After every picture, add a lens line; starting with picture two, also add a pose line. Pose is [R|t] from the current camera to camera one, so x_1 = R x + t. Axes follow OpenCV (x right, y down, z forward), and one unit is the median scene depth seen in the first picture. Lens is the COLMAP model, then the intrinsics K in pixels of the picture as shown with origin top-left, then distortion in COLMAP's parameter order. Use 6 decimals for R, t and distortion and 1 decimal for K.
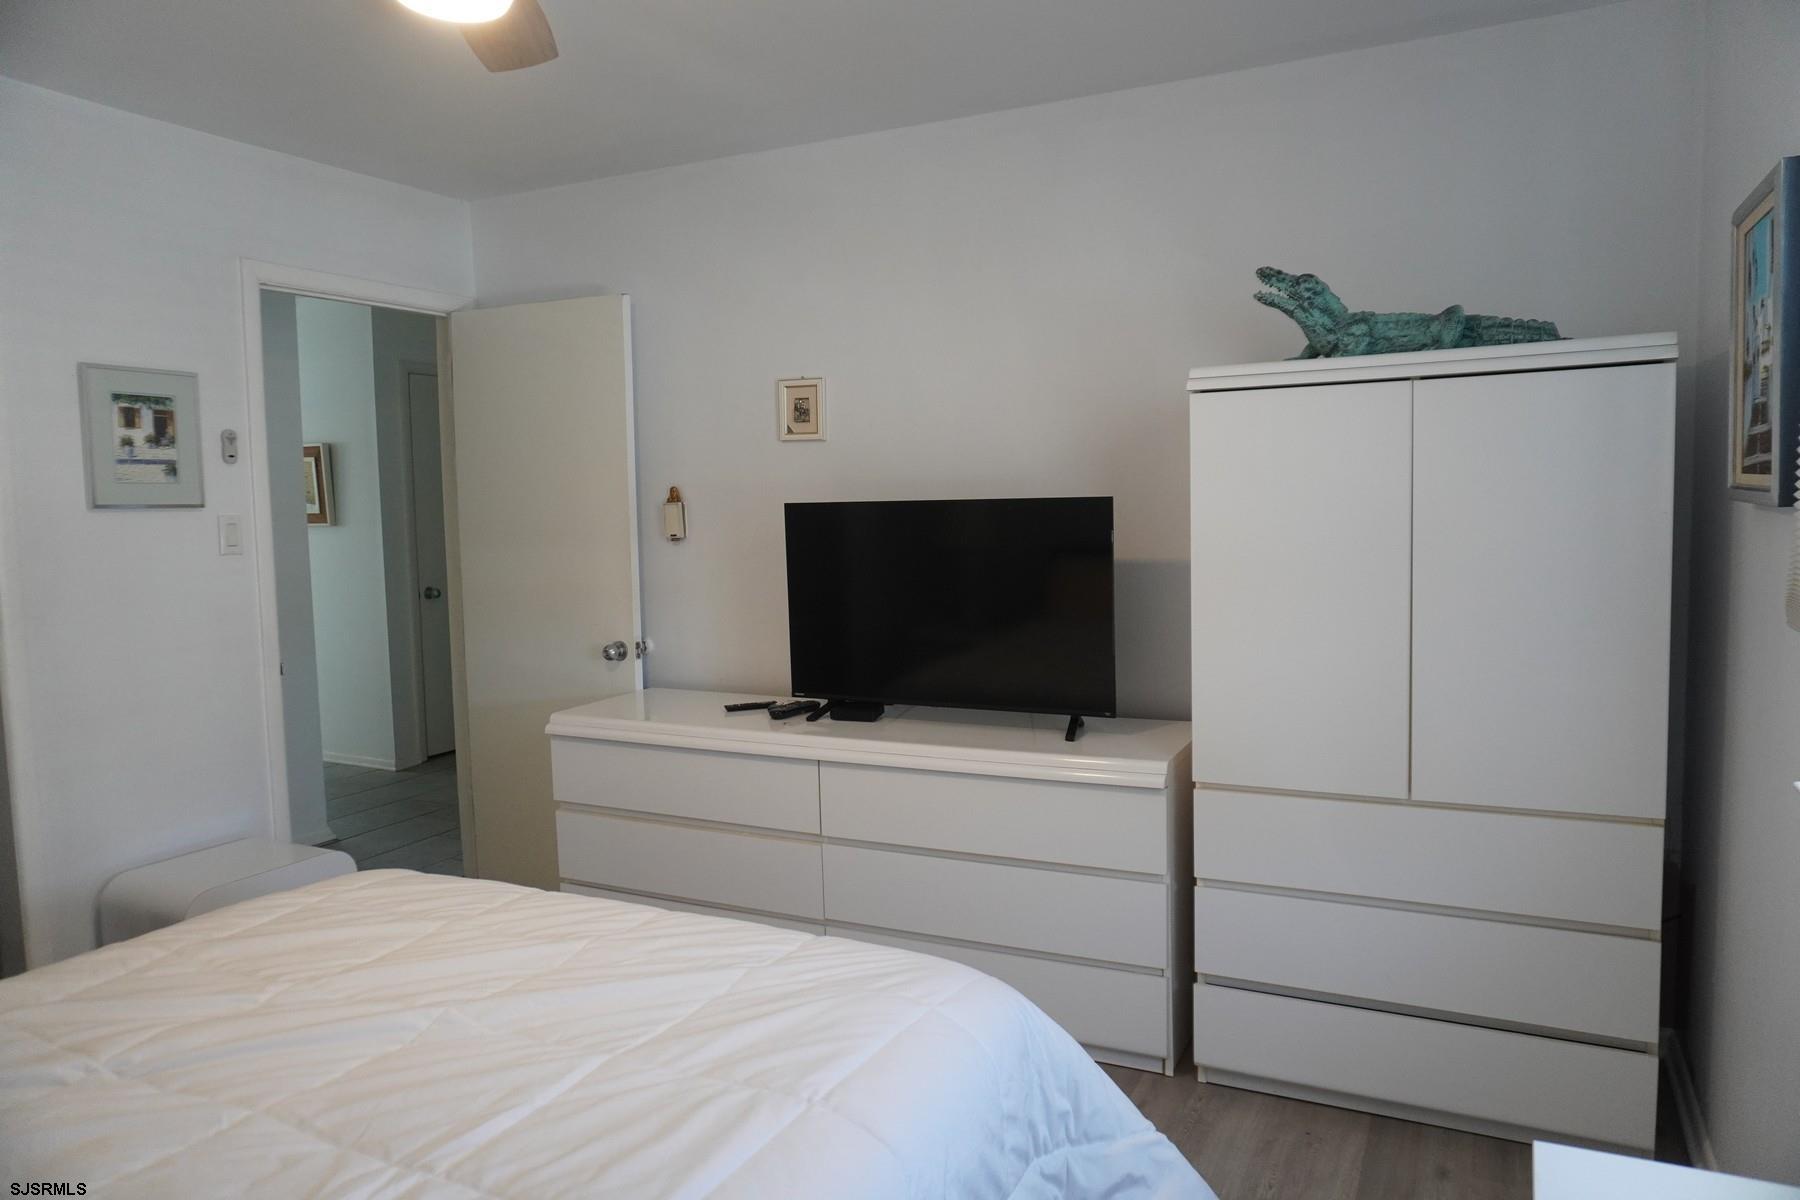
lens RADIAL K [[1226.1, 0, 900.0], [0, 1226.1, 600.0], [0, 0, 1]] dist [-0.055114, 0.042401]
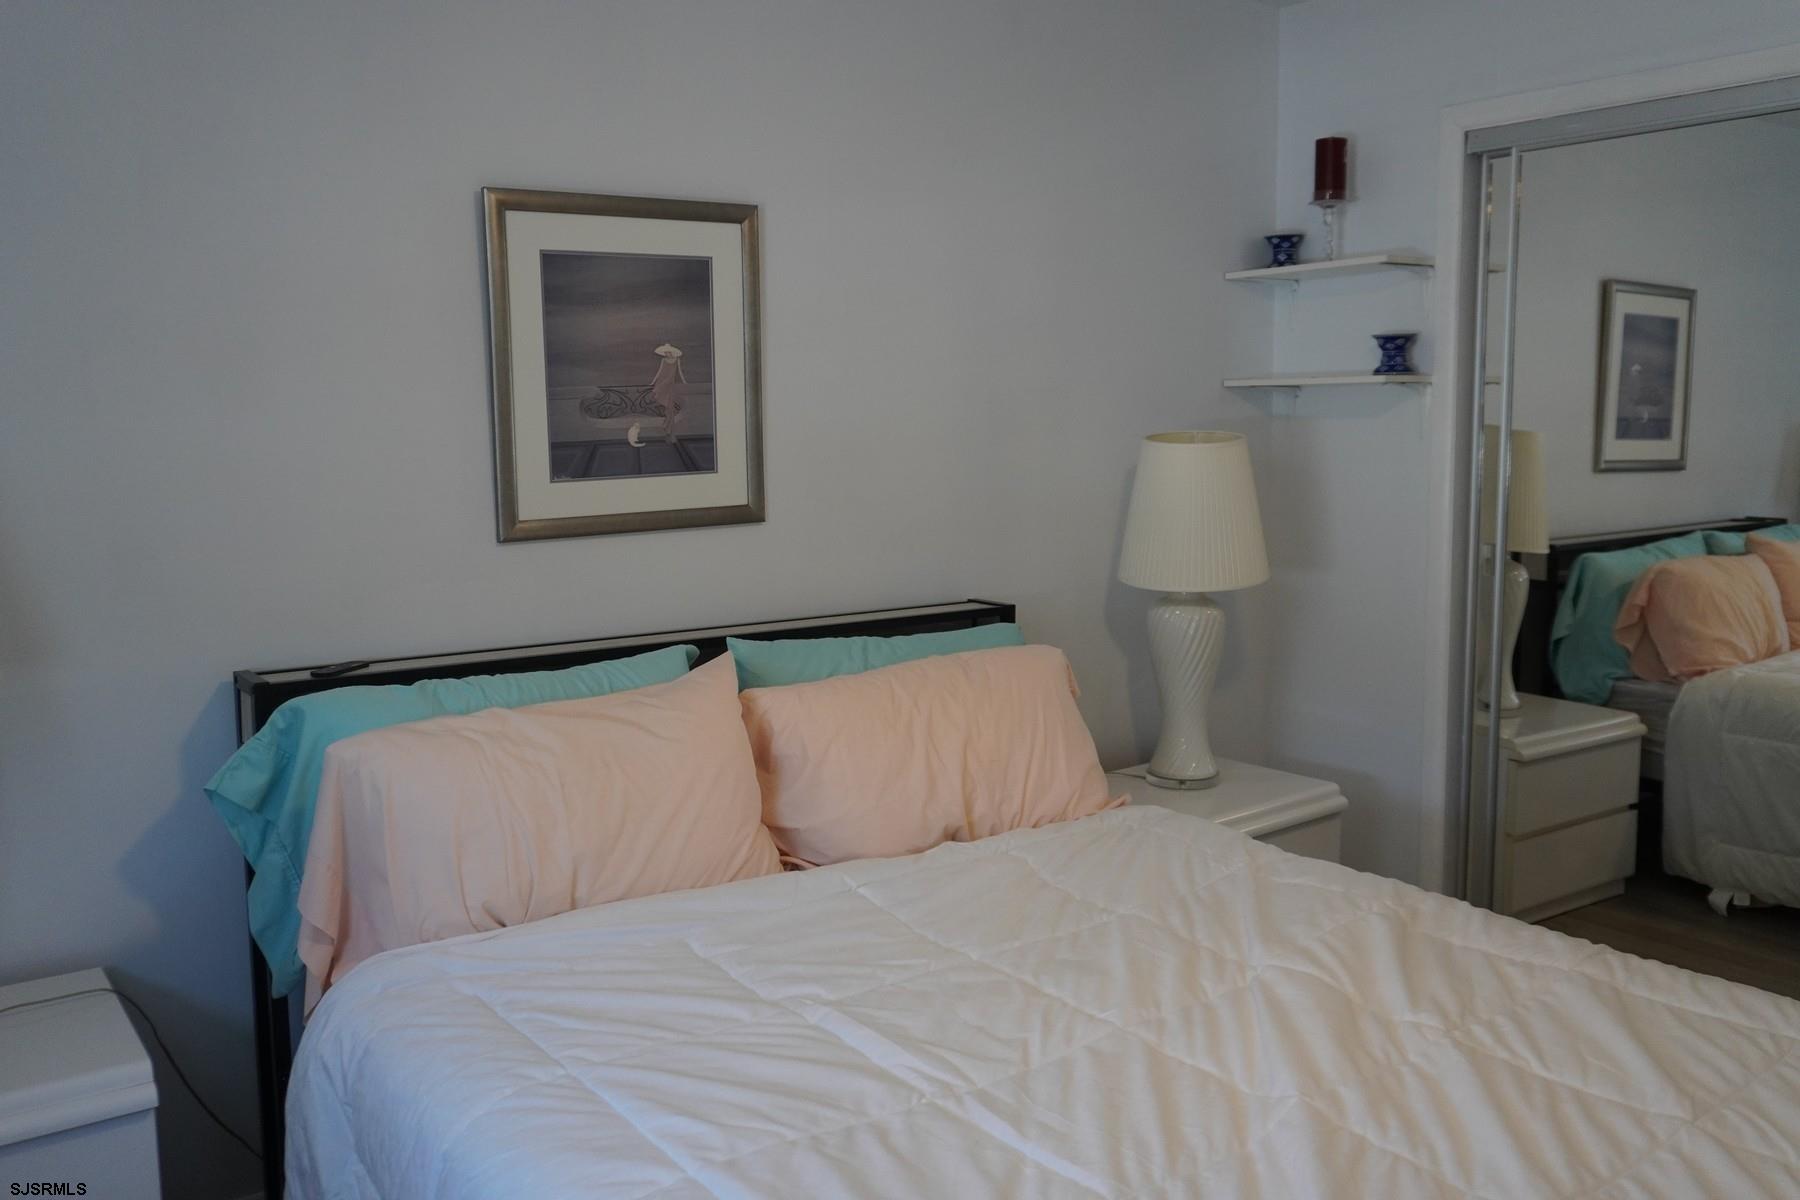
lens RADIAL K [[1548.1, 0, 900.0], [0, 1548.1, 600.0], [0, 0, 1]] dist [0.003562, 0.000243]
pose [[-0.482138, 0.119385, -0.867923, 0.528258], [-0.057616, 0.984206, 0.167386, -0.109811], [0.874199, 0.130709, -0.467645, 1.164709]]
